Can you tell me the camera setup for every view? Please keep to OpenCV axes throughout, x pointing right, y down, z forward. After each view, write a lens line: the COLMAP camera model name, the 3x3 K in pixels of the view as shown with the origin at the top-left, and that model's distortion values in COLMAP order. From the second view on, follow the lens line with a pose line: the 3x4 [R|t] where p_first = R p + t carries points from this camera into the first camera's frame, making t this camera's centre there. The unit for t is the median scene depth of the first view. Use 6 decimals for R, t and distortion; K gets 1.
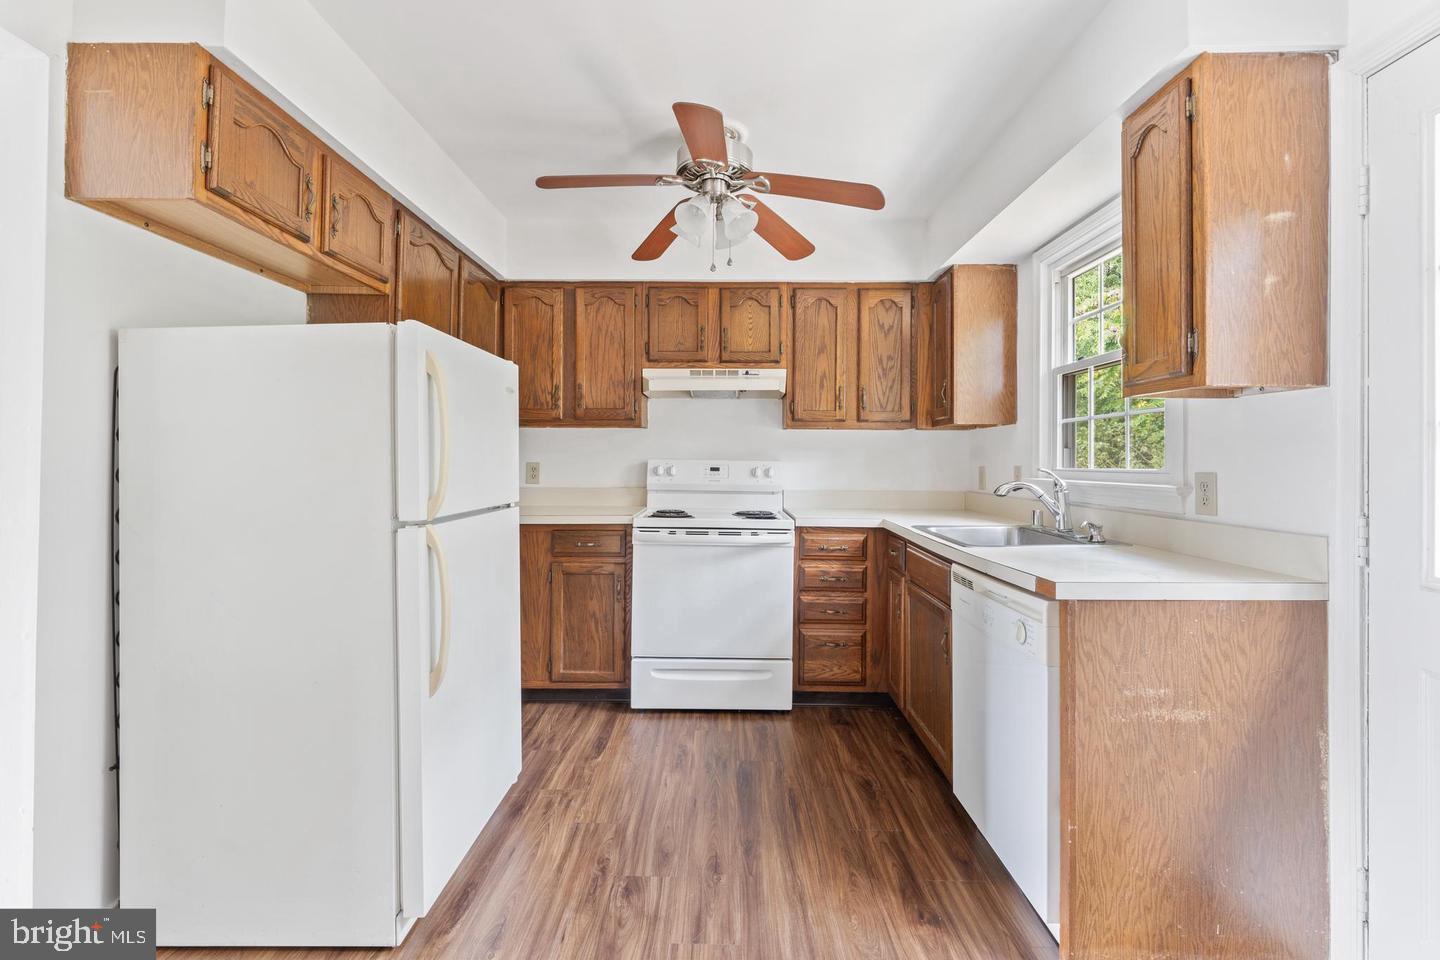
lens RADIAL K [[631.1, 0, 723.2], [0, 631.1, 454.4], [0, 0, 1]] dist [-0.001445, -0.000436]
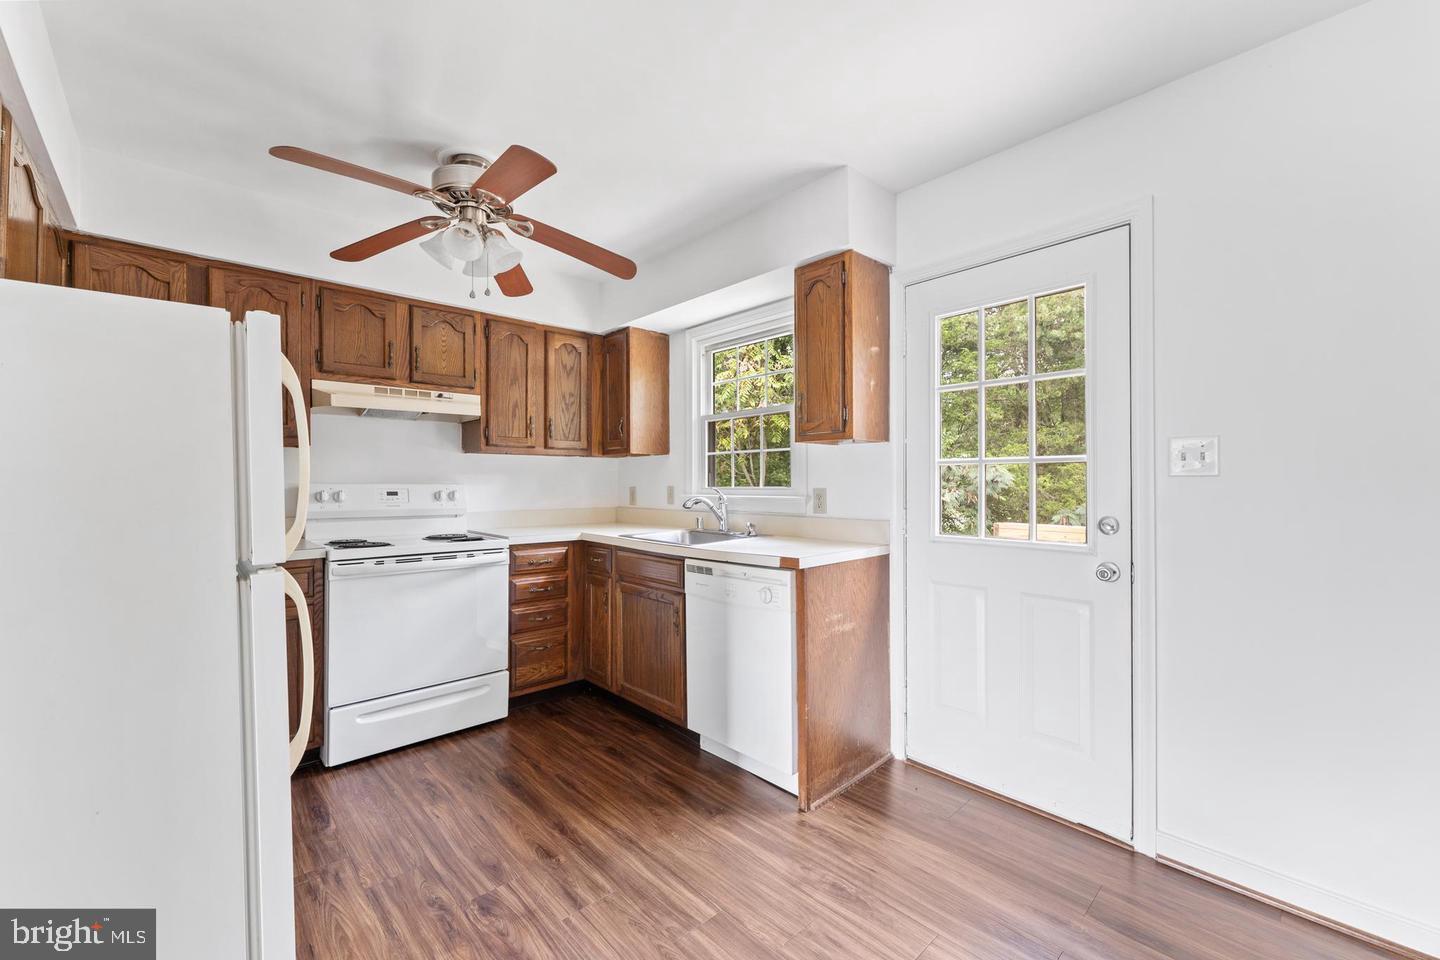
lens RADIAL K [[582.3, 0, 720.0], [0, 582.3, 480.0], [0, 0, 1]] dist [-0.000552, -0.000050]
pose [[0.721516, -0.005328, 0.692378, -0.326672], [0.001287, 0.999979, 0.006354, -0.002423], [-0.692397, -0.003693, 0.721507, 0.040469]]
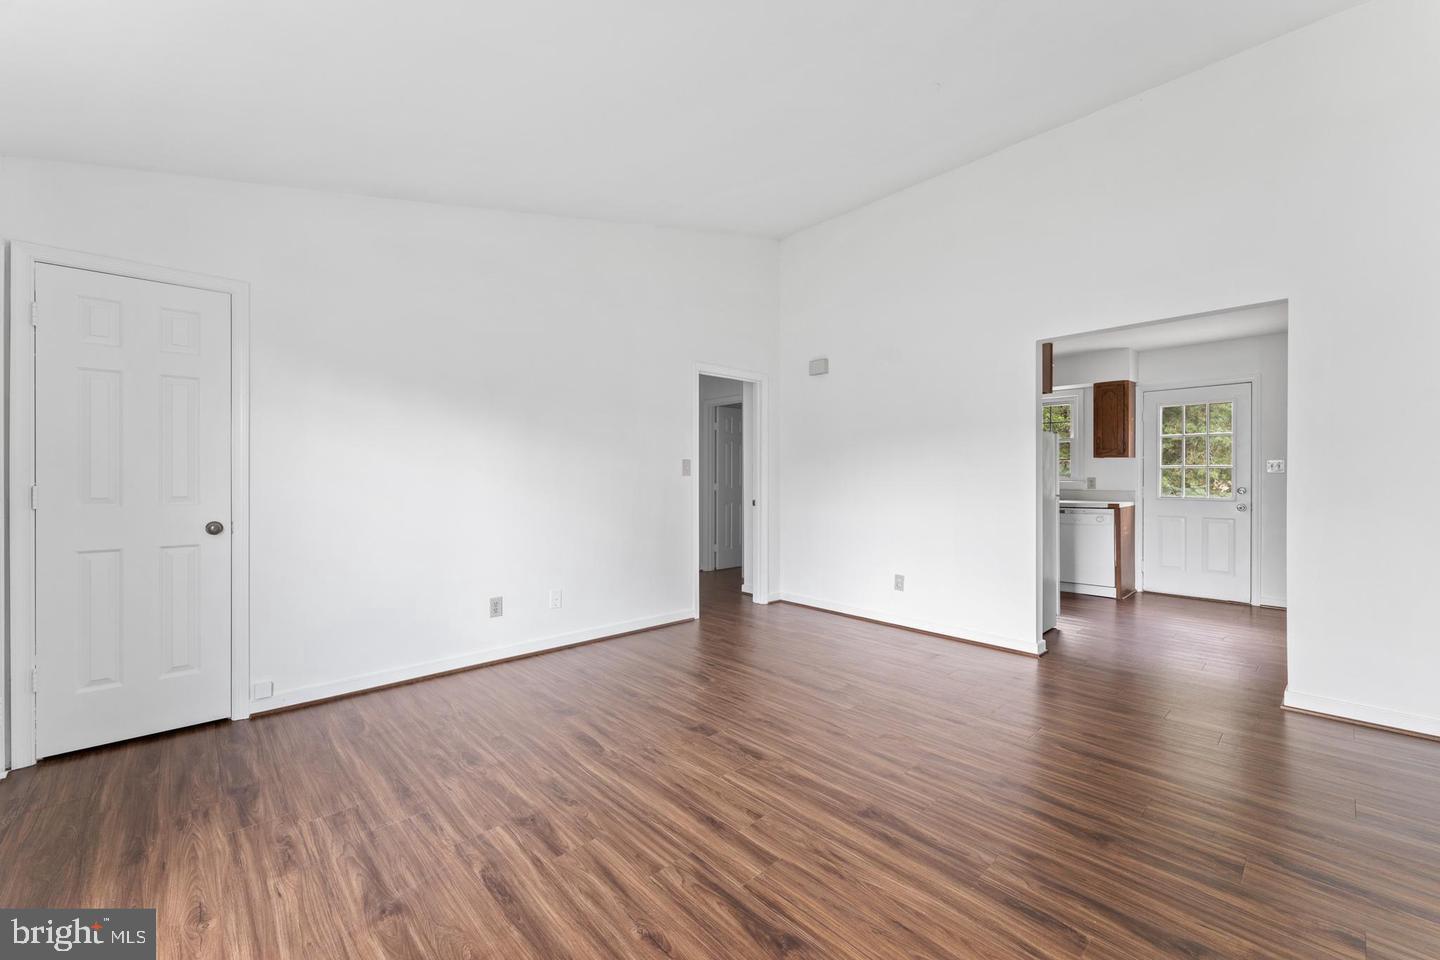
lens RADIAL K [[574.1, 0, 722.7], [0, 574.1, 477.5], [0, 0, 1]] dist [0.001507, 0.000146]
pose [[0.724062, -0.008426, 0.689684, -2.061079], [-0.002767, 0.999882, 0.015121, -0.010077], [-0.689730, -0.012857, 0.723953, 0.029783]]
